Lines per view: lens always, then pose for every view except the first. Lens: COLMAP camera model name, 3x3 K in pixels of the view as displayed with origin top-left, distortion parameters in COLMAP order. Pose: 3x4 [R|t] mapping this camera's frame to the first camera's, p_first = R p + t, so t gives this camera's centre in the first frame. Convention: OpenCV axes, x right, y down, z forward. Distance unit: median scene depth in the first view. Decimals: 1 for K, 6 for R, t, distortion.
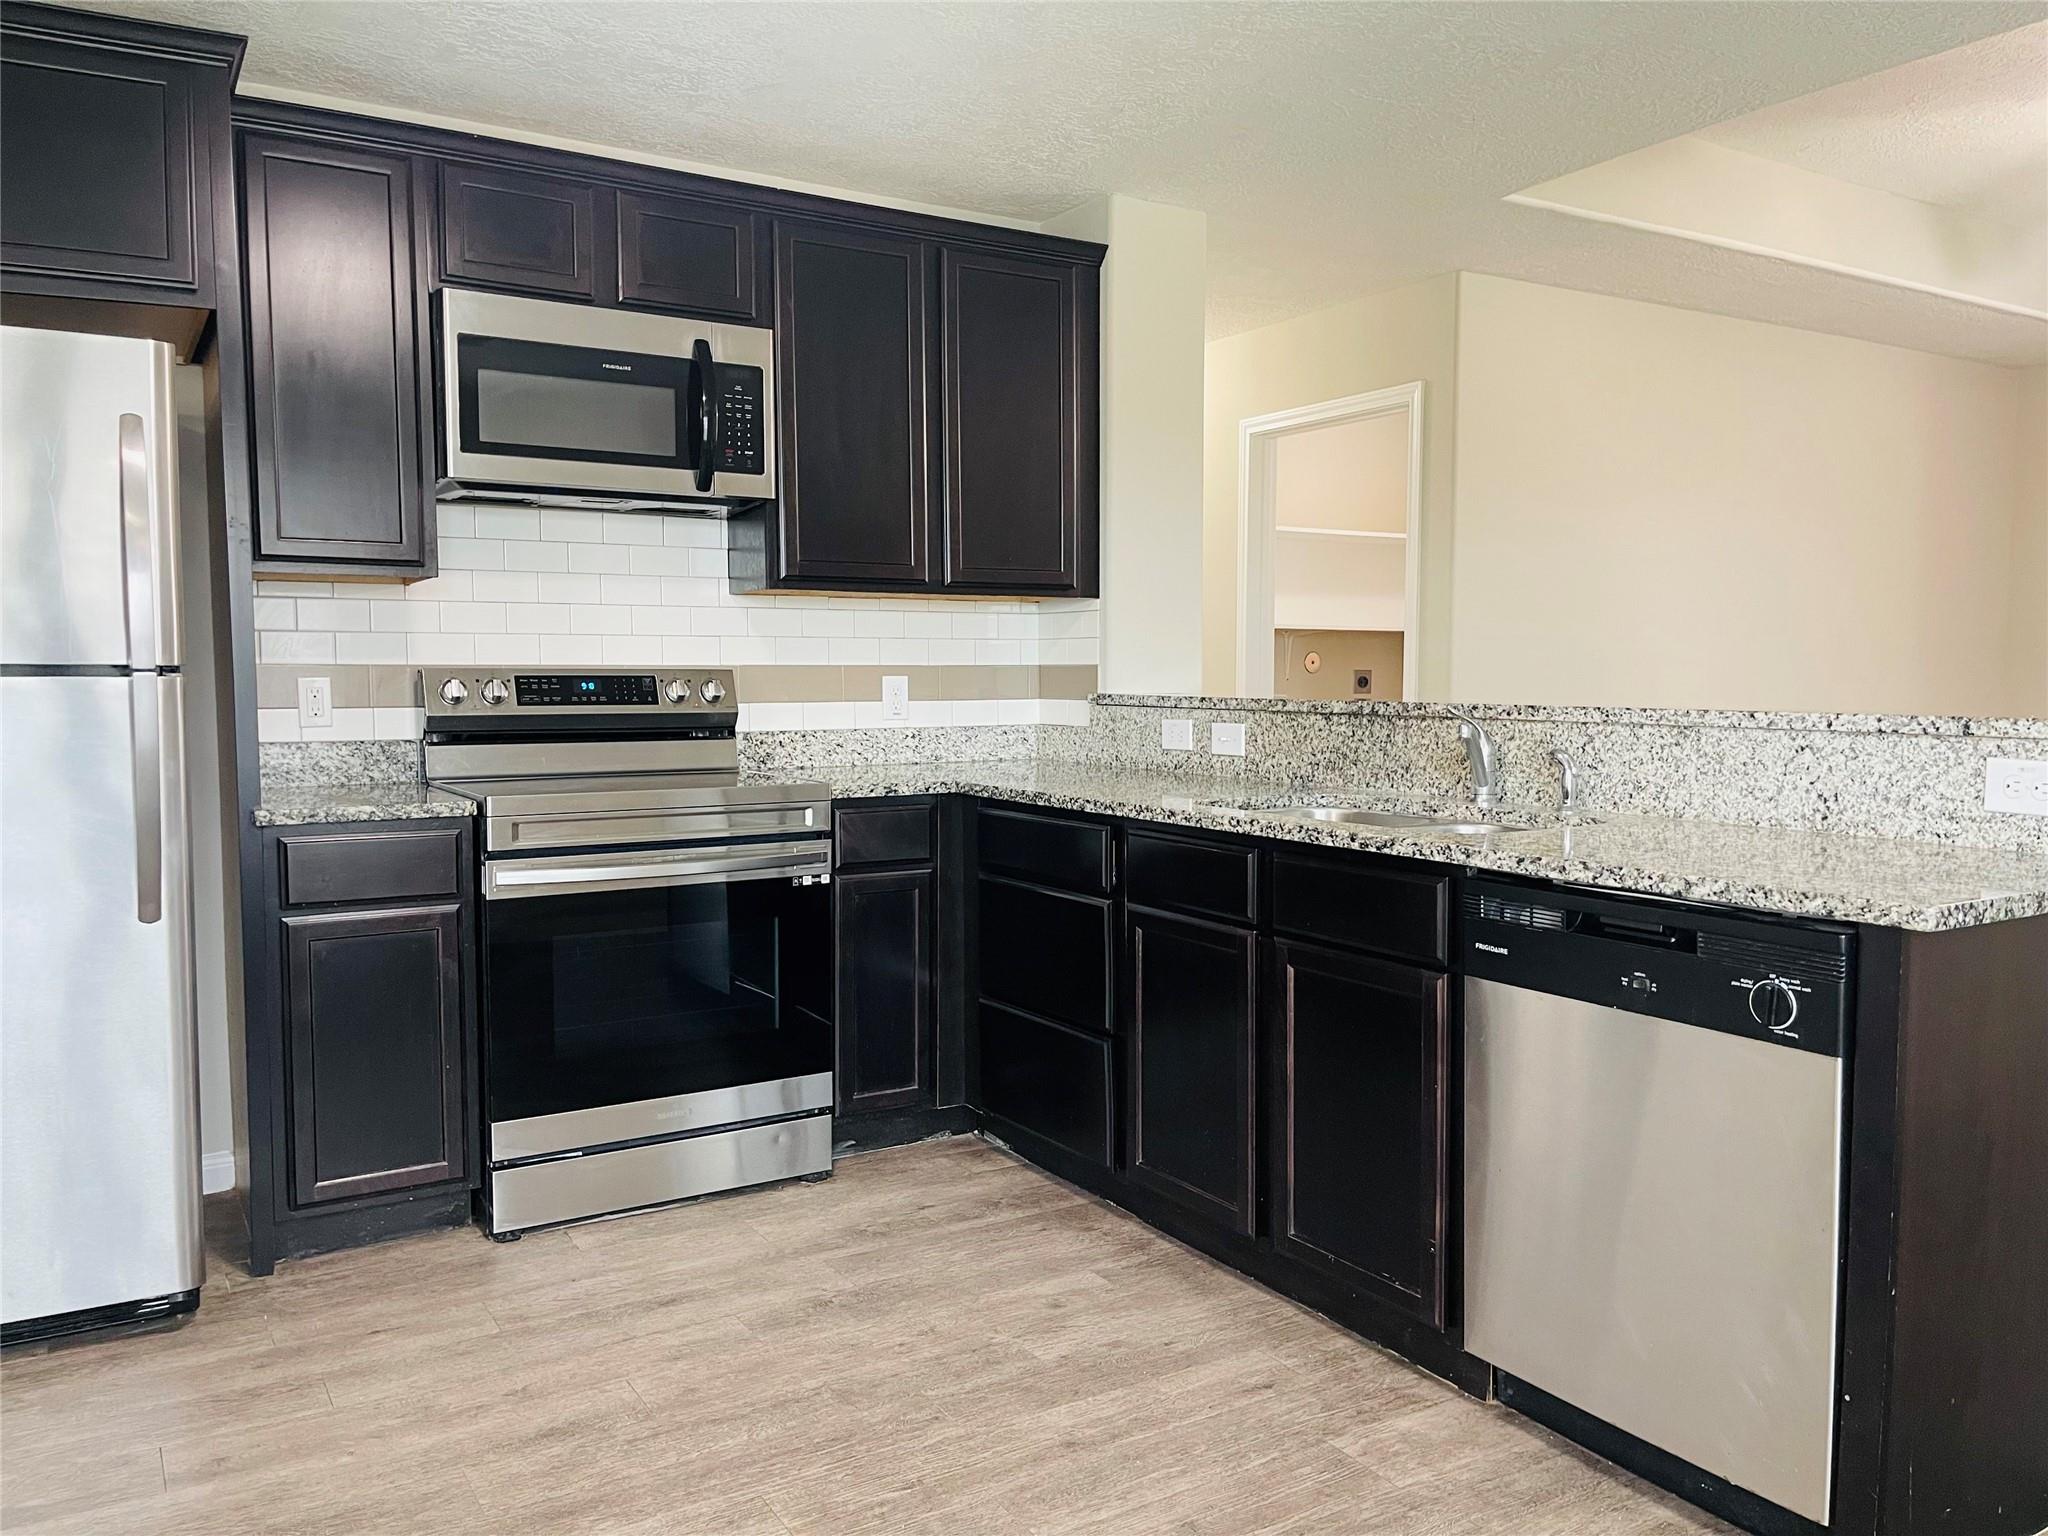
lens RADIAL K [[1552.7, 0, 1024.0], [0, 1552.7, 768.0], [0, 0, 1]] dist [0.061830, -0.073583]
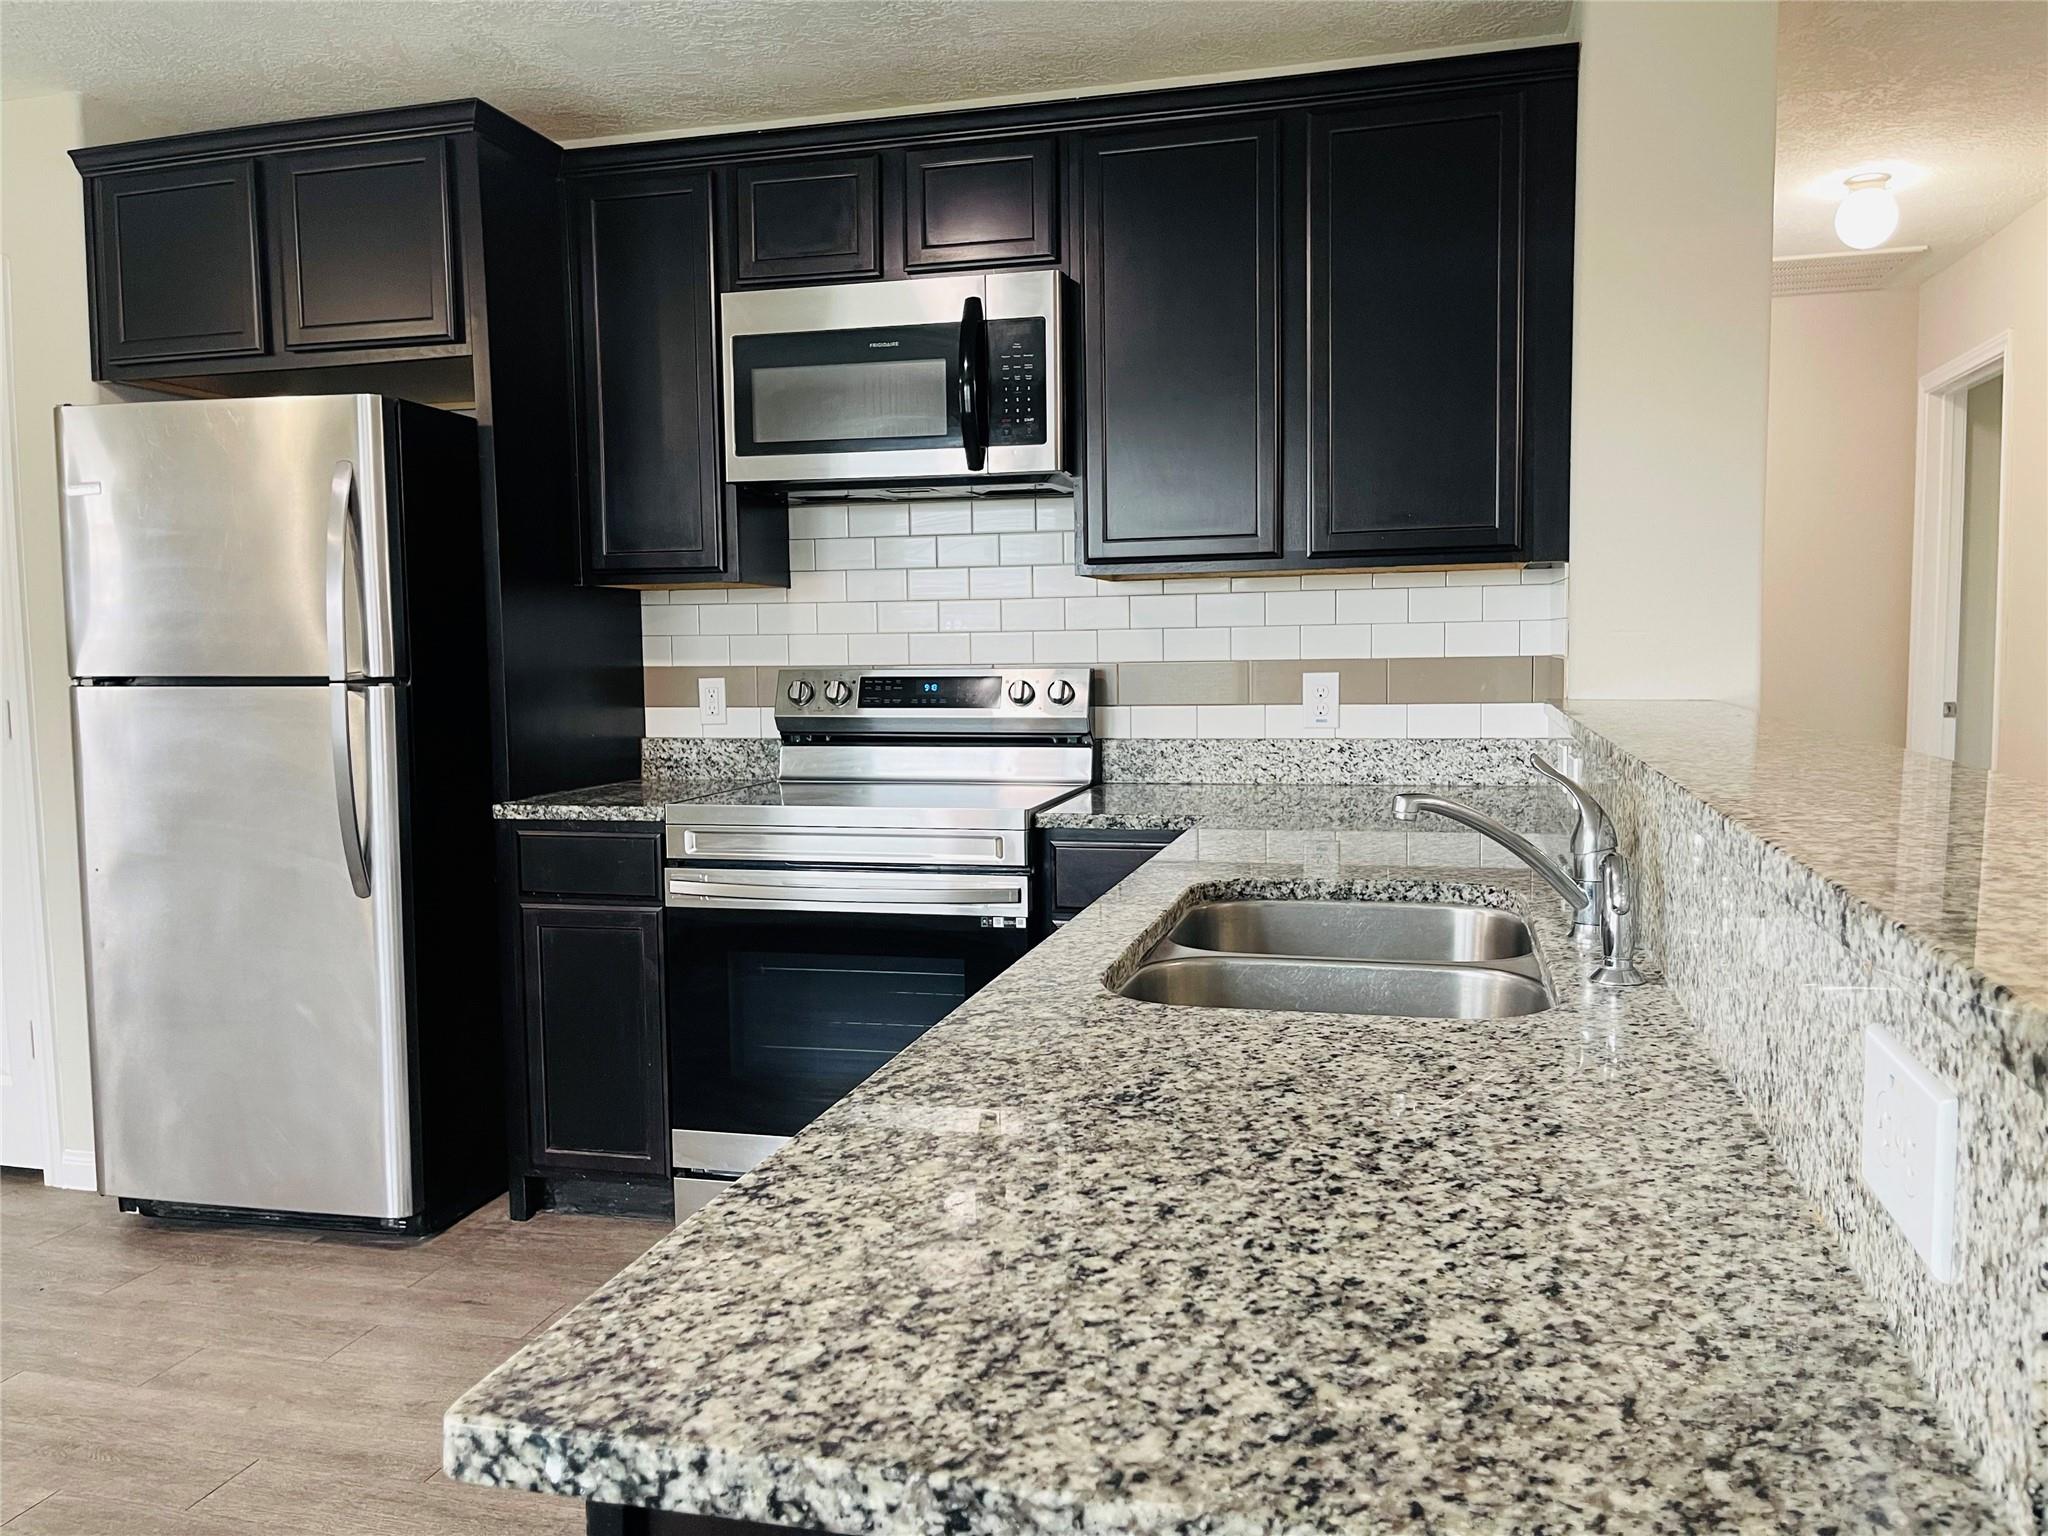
lens RADIAL K [[1552.7, 0, 1024.0], [0, 1552.7, 768.0], [0, 0, 1]] dist [0.061830, -0.073583]
pose [[0.697147, 0.048546, -0.715283, 0.453600], [-0.032323, 0.998819, 0.036287, -0.041396], [0.716200, -0.002177, 0.697892, 0.402196]]
